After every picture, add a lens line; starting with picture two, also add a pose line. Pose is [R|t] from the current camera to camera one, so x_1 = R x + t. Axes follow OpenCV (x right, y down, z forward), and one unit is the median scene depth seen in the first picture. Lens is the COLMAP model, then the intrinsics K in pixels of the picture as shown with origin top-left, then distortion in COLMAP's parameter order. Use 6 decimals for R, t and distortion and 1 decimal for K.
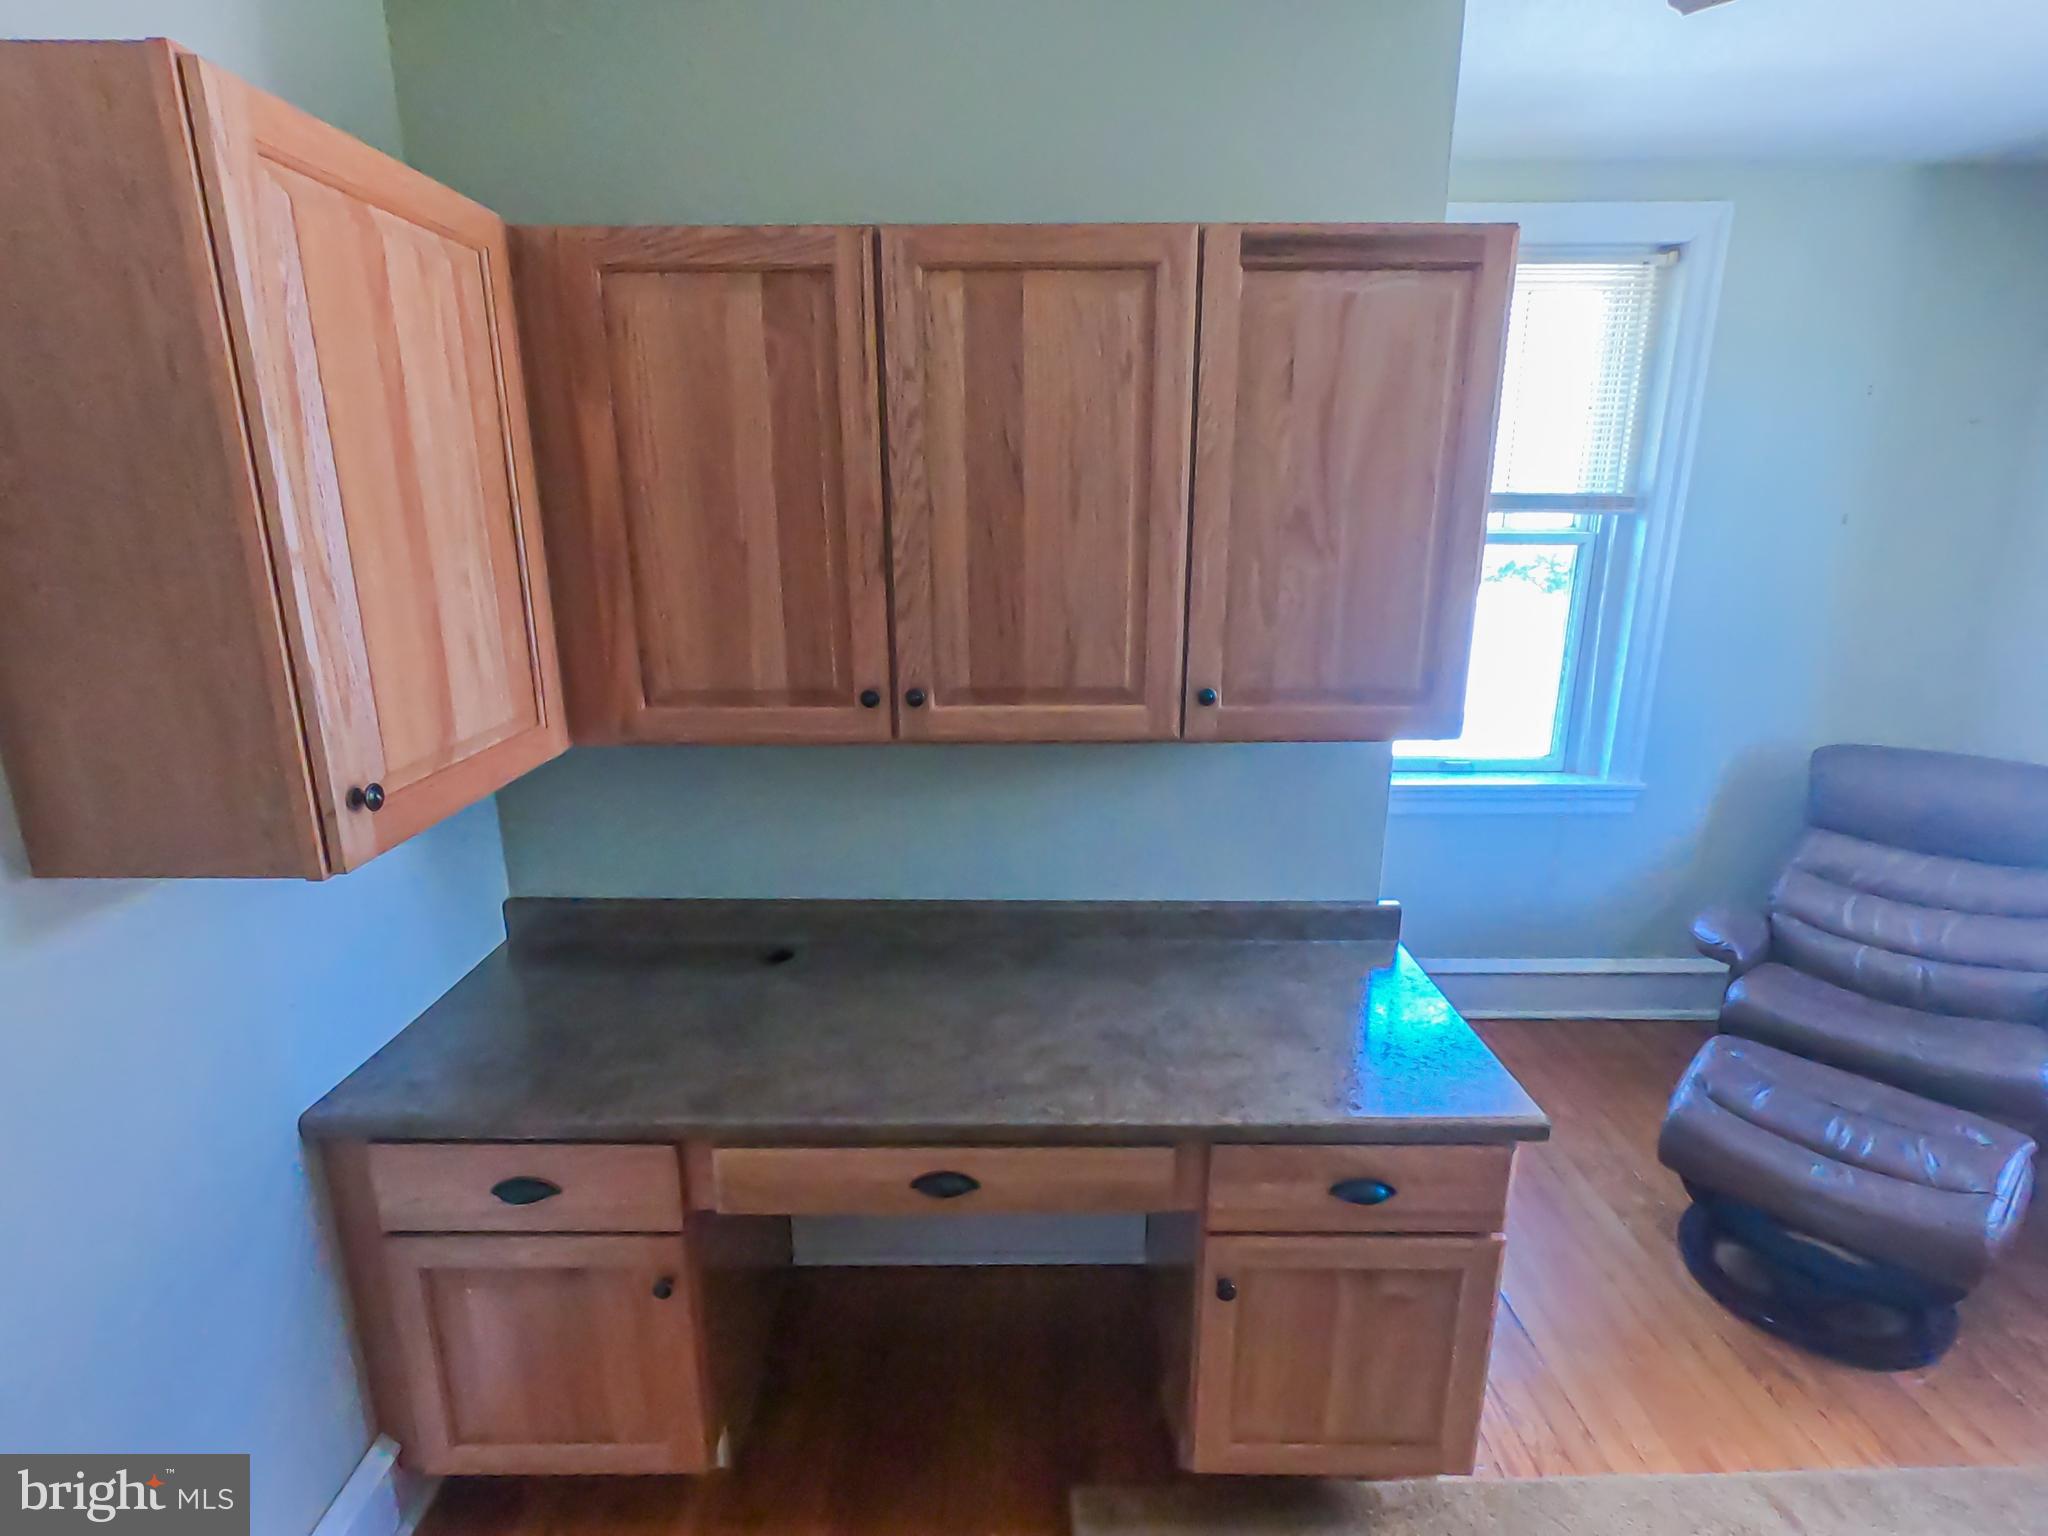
lens RADIAL K [[1033.2, 0, 1024.0], [0, 1033.2, 768.0], [0, 0, 1]] dist [-0.000758, -0.000527]
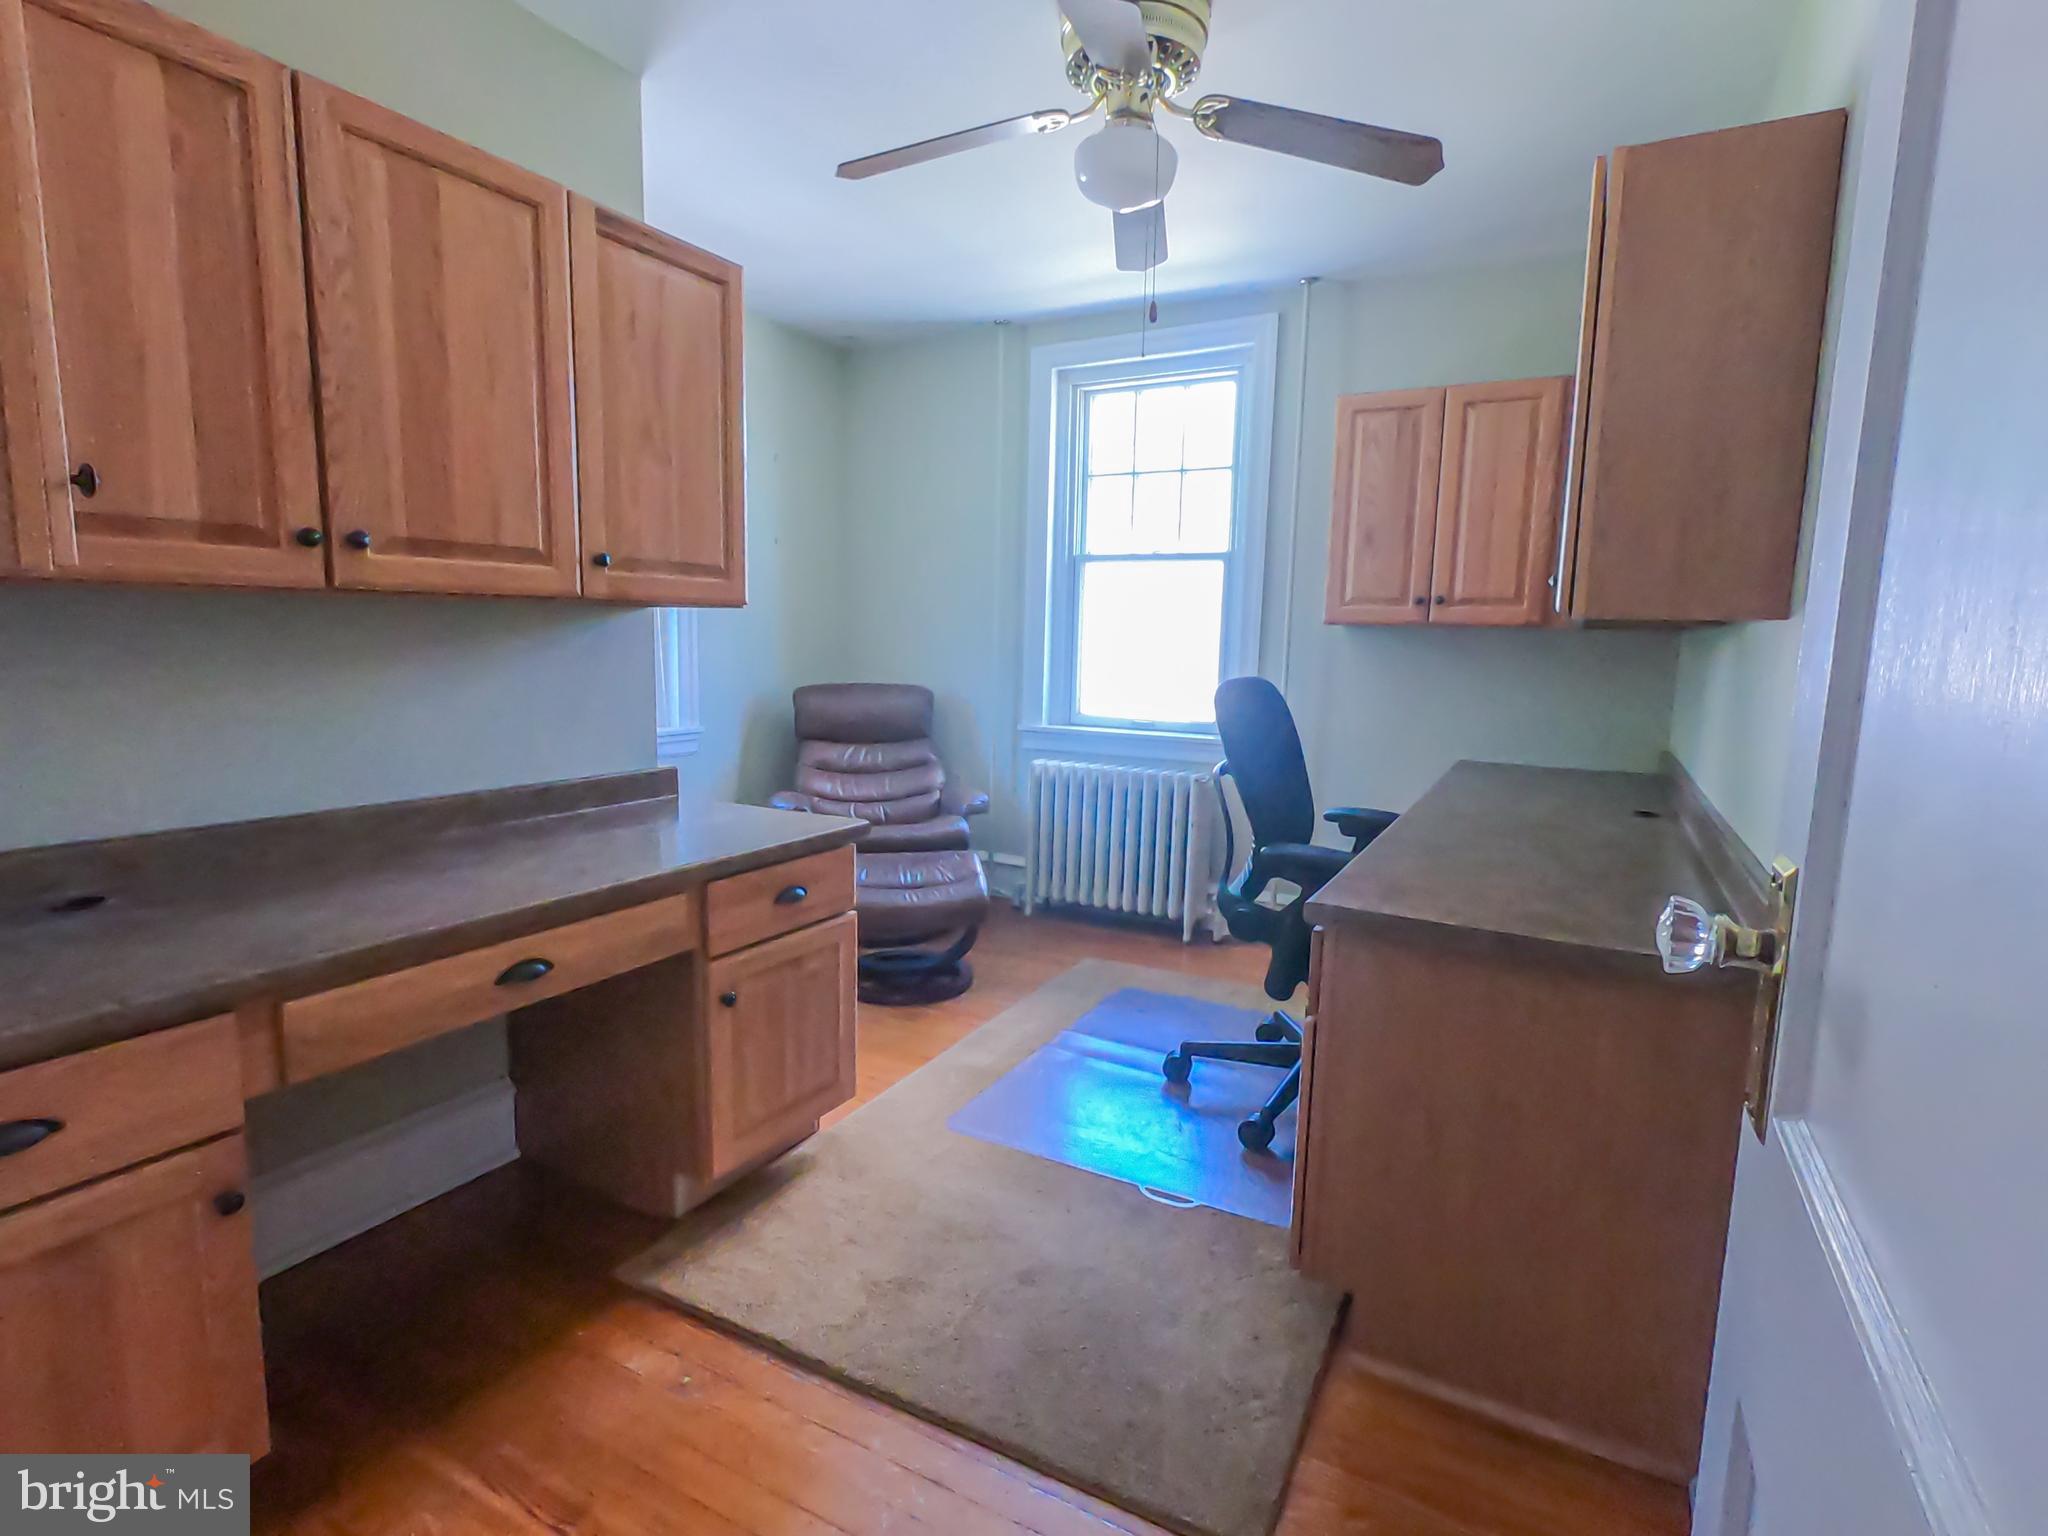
lens RADIAL K [[1033.2, 0, 1024.0], [0, 1033.2, 768.0], [0, 0, 1]] dist [-0.000758, -0.000527]
pose [[0.484698, -0.102062, 0.868707, -0.701359], [0.195013, 0.980780, 0.006420, 0.273415], [-0.852665, 0.166297, 0.495285, -0.011669]]
